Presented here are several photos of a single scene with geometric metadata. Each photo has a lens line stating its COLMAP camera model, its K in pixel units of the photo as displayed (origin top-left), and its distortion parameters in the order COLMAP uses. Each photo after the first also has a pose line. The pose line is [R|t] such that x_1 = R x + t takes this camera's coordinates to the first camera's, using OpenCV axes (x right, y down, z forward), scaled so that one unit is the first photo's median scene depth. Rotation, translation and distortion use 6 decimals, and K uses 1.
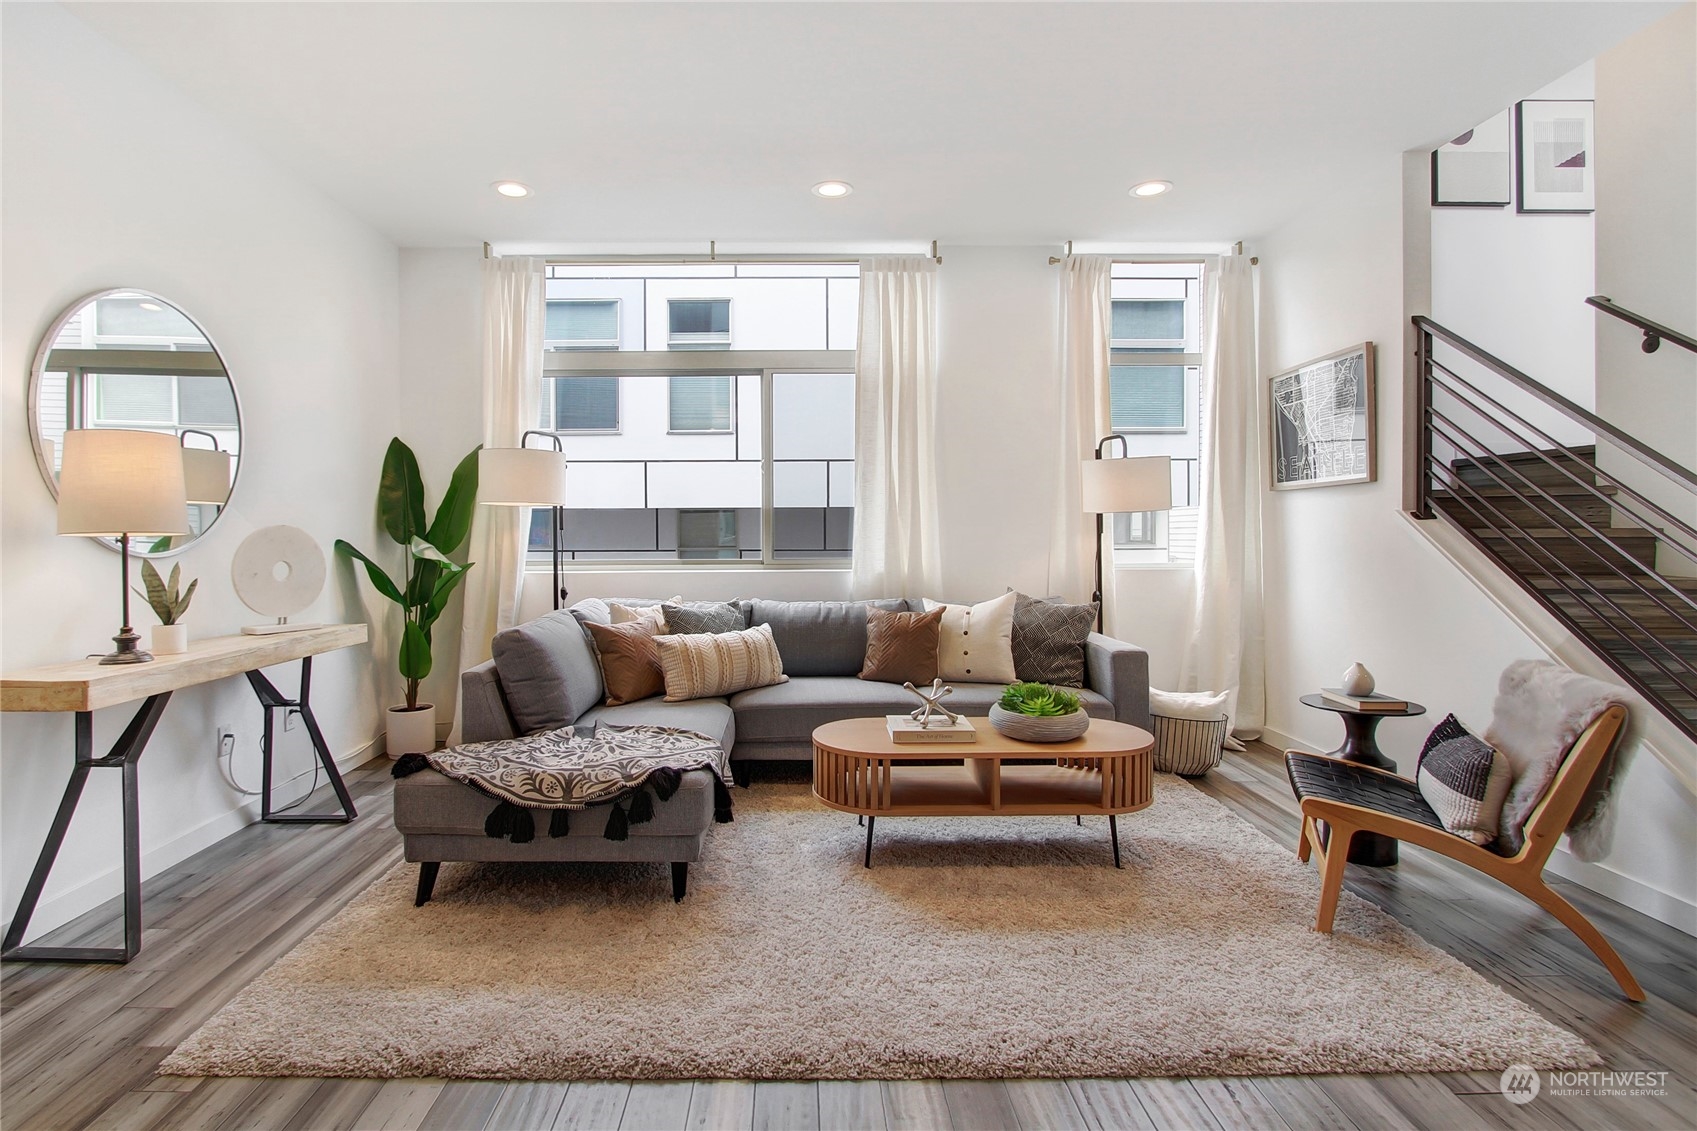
lens RADIAL K [[801.6, 0, 779.4], [0, 801.6, 543.5], [0, 0, 1]] dist [-0.021056, -0.000153]
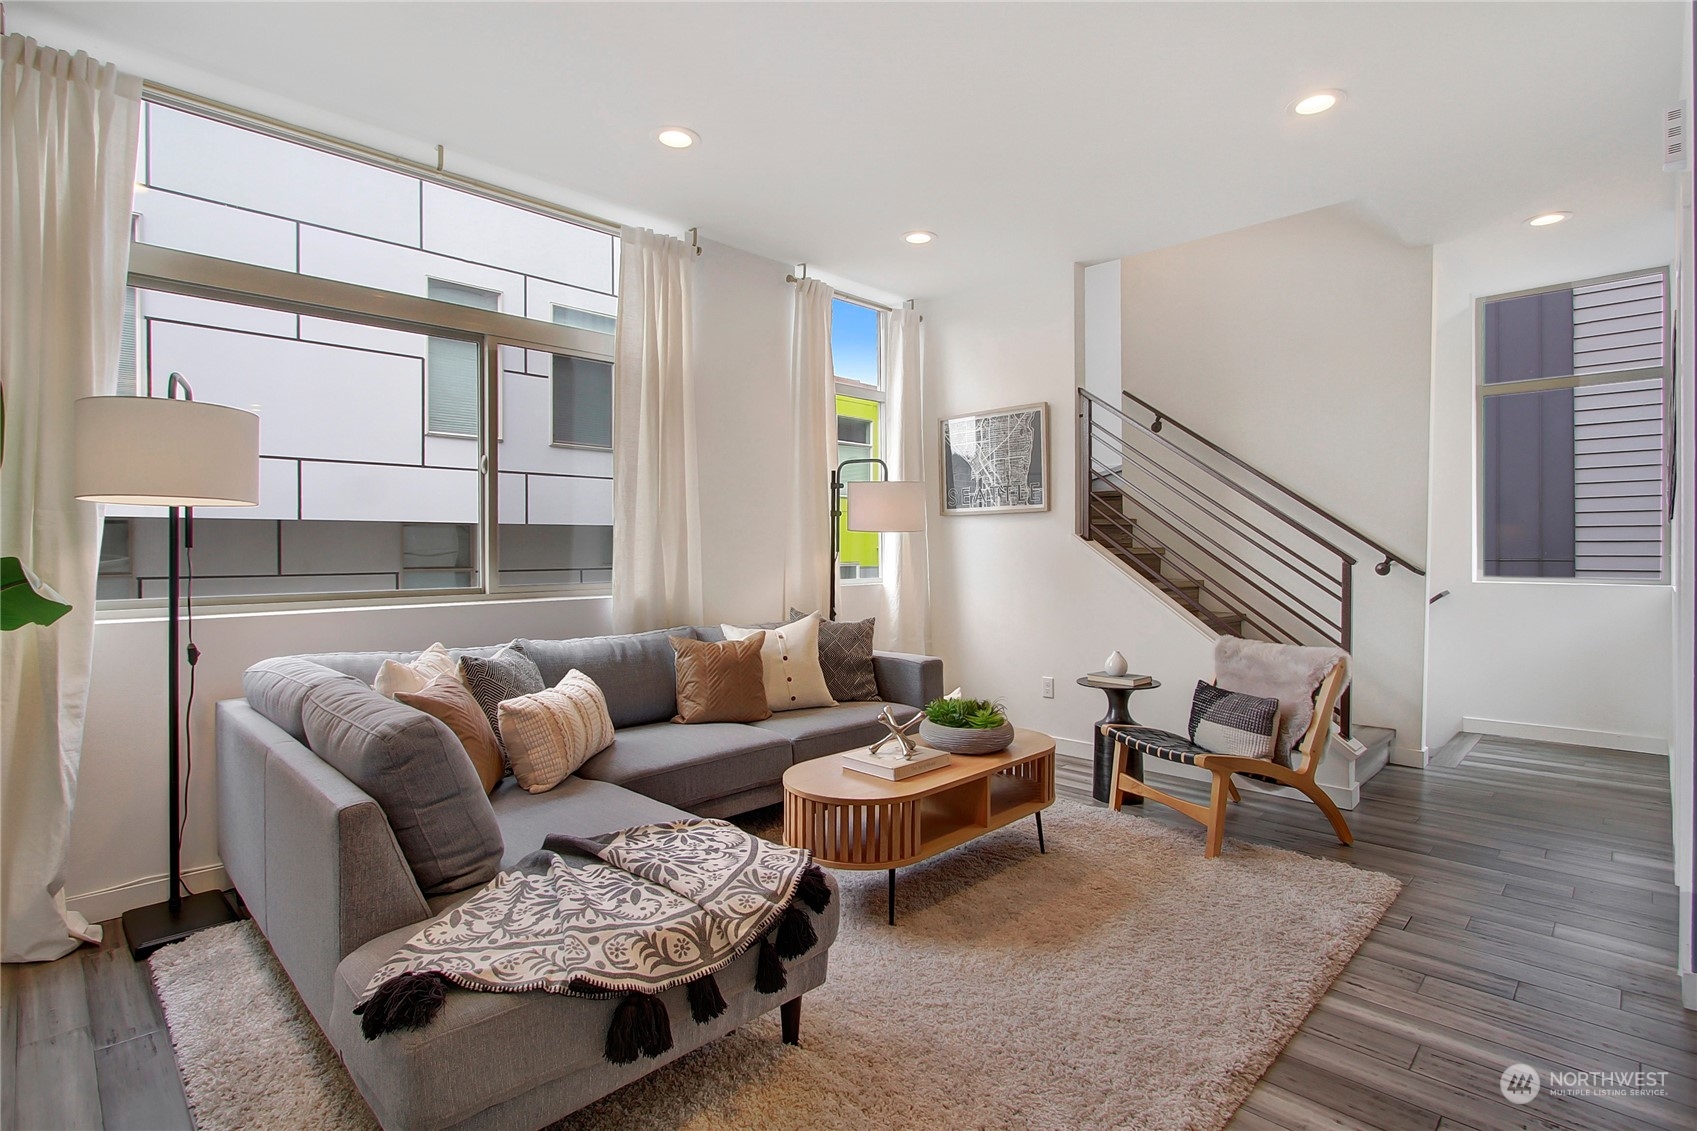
lens RADIAL K [[820.4, 0, 804.8], [0, 820.4, 562.4], [0, 0, 1]] dist [-0.023210, 0.000923]
pose [[0.721442, -0.010946, 0.692388, -0.454762], [0.013851, 0.999903, 0.001376, -0.001573], [-0.692336, 0.008598, 0.721524, 0.314722]]
